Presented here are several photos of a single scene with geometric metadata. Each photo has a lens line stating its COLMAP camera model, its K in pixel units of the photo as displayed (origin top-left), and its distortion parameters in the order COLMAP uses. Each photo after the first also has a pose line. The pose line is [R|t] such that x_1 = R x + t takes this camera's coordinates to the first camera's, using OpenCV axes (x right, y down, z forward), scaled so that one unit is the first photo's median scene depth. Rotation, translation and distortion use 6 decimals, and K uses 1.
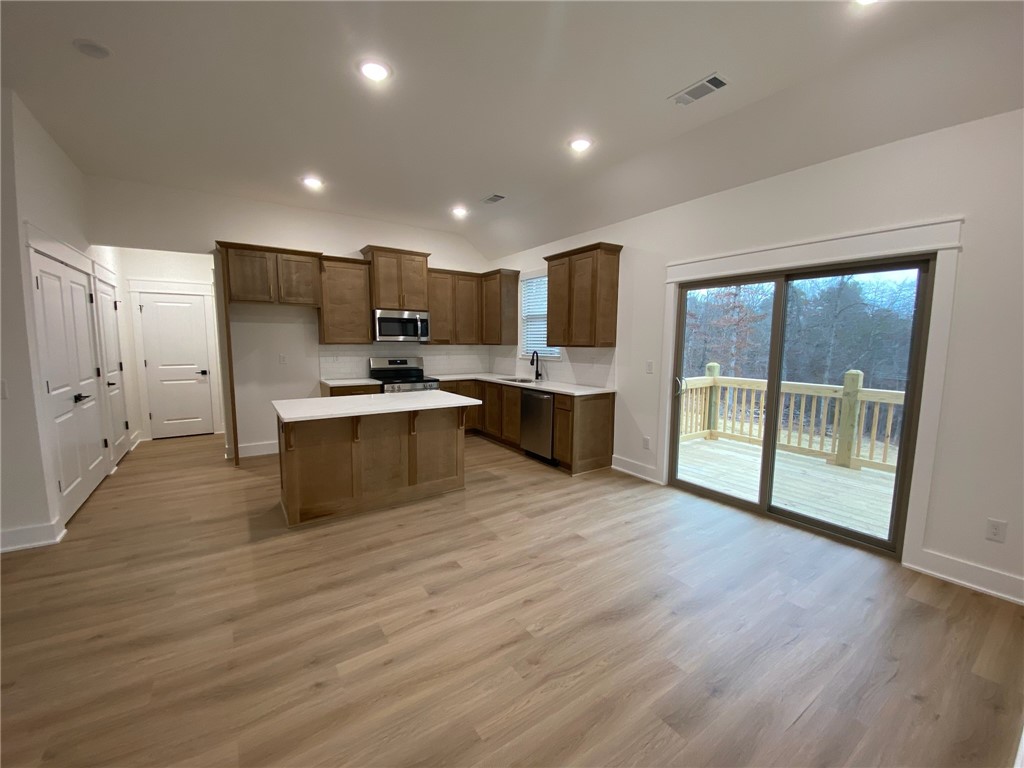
lens RADIAL K [[413.1, 0, 514.3], [0, 413.1, 385.9], [0, 0, 1]] dist [0.018153, -0.017876]
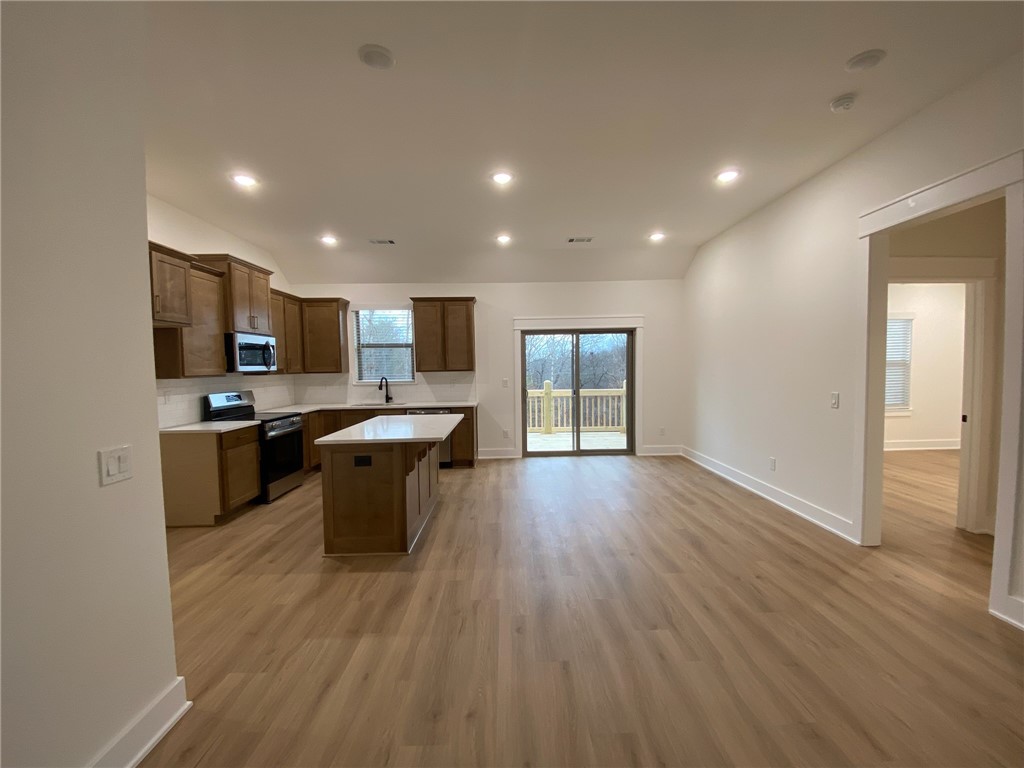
lens RADIAL K [[413.1, 0, 513.0], [0, 413.1, 386.3], [0, 0, 1]] dist [0.018153, -0.017876]
pose [[0.547911, -0.057082, 0.834586, -0.854839], [0.110481, 0.993868, -0.004555, -0.021632], [-0.829209, 0.094702, 0.550858, 0.139555]]
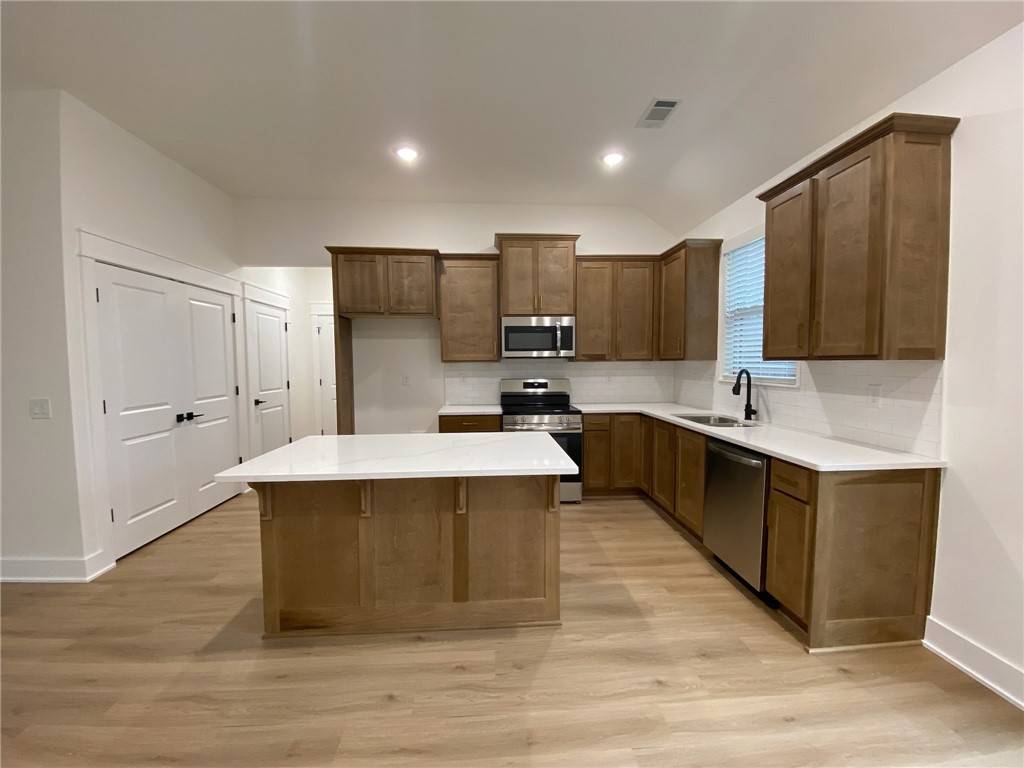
lens RADIAL K [[413.1, 0, 512.5], [0, 413.1, 384.1], [0, 0, 1]] dist [0.018153, -0.017876]
pose [[0.858870, 0.016417, -0.511931, 0.086718], [-0.044584, 0.998089, -0.042791, -0.032760], [0.510250, 0.059576, 0.857960, 0.431467]]
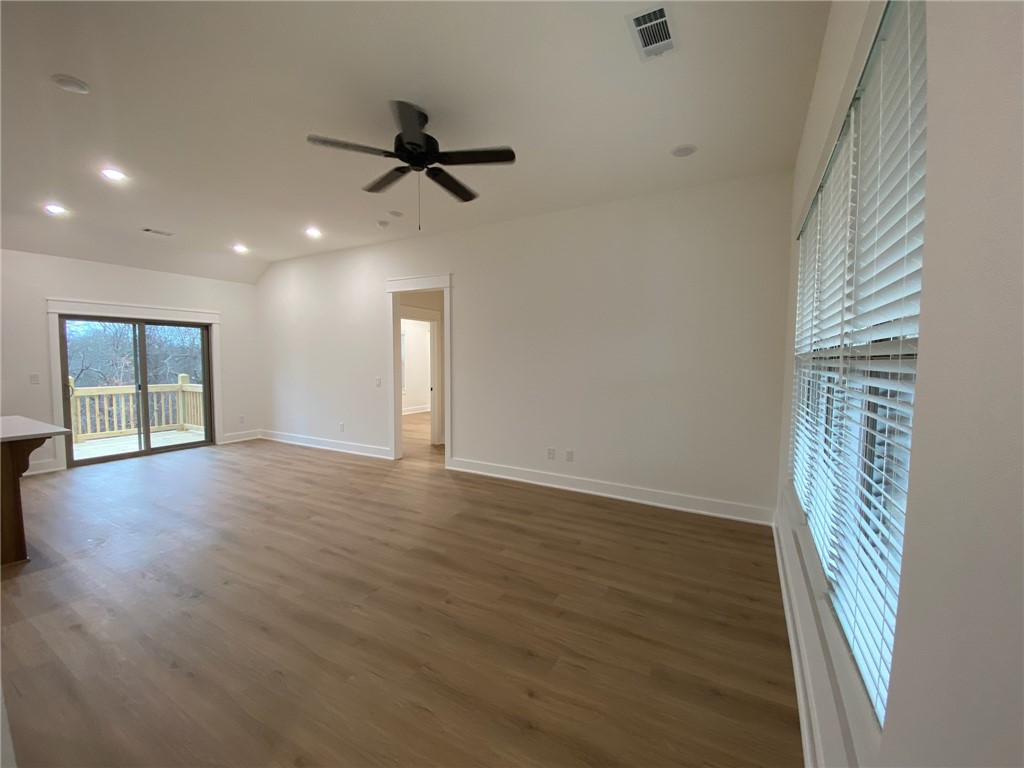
lens RADIAL K [[413.1, 0, 515.3], [0, 413.1, 385.7], [0, 0, 1]] dist [0.018153, -0.017876]
pose [[-0.449883, -0.067085, 0.890565, -1.274246], [0.088708, 0.988887, 0.119304, -0.040973], [-0.888671, 0.132673, -0.438932, 0.264597]]
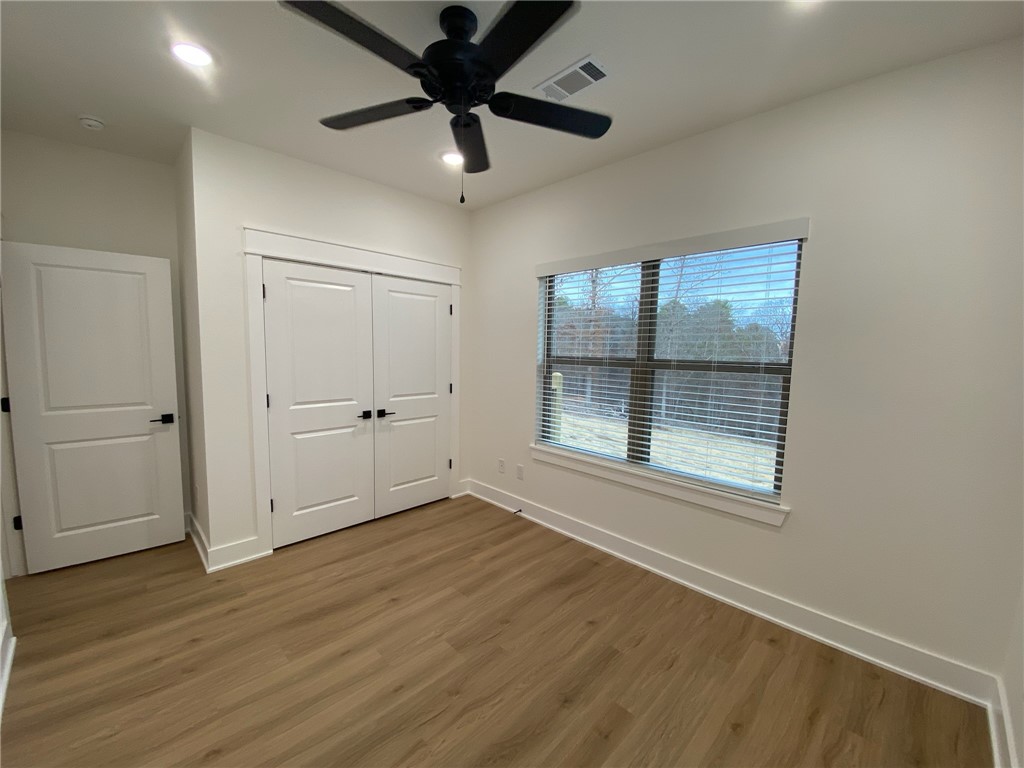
lens RADIAL K [[413.1, 0, 509.7], [0, 413.1, 383.2], [0, 0, 1]] dist [0.018153, -0.017876]
pose [[0.173541, 0.070829, -0.982276, -0.059911], [-0.122759, 0.991187, 0.049783, -0.099574], [0.977146, 0.111944, 0.180706, 0.886084]]
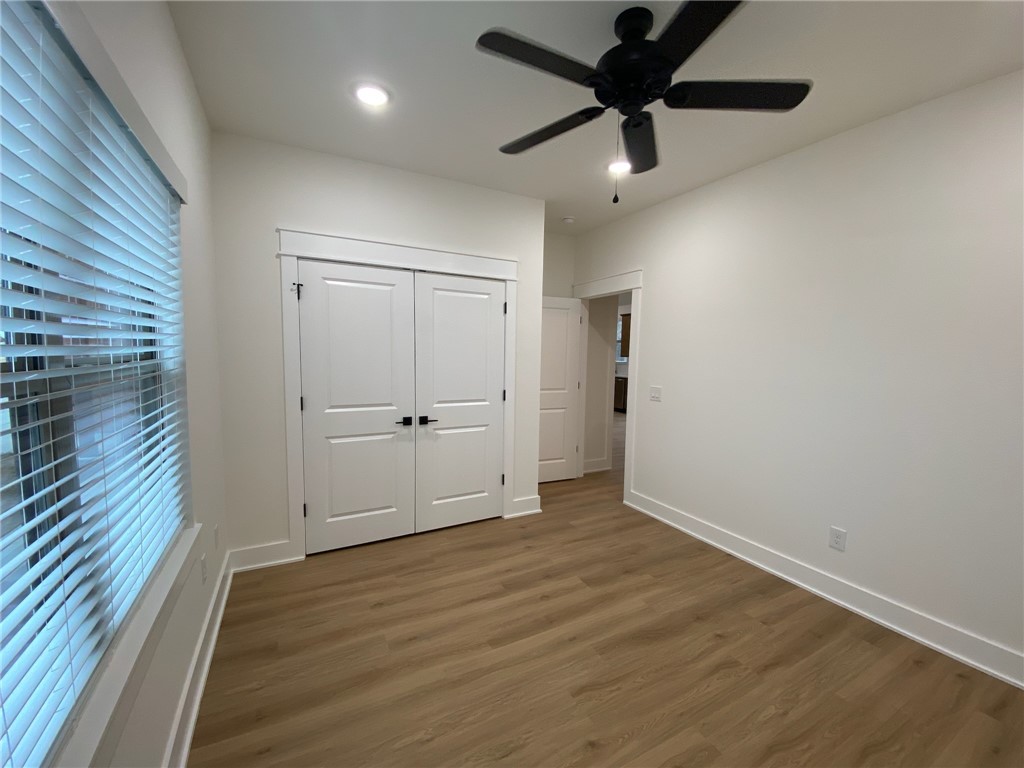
lens RADIAL K [[413.1, 0, 509.3], [0, 413.1, 379.6], [0, 0, 1]] dist [0.018153, -0.017876]
pose [[-0.106587, 0.055705, -0.992742, -0.159495], [-0.129205, 0.989188, 0.069378, -0.115167], [0.985873, 0.135662, -0.098237, 1.005158]]
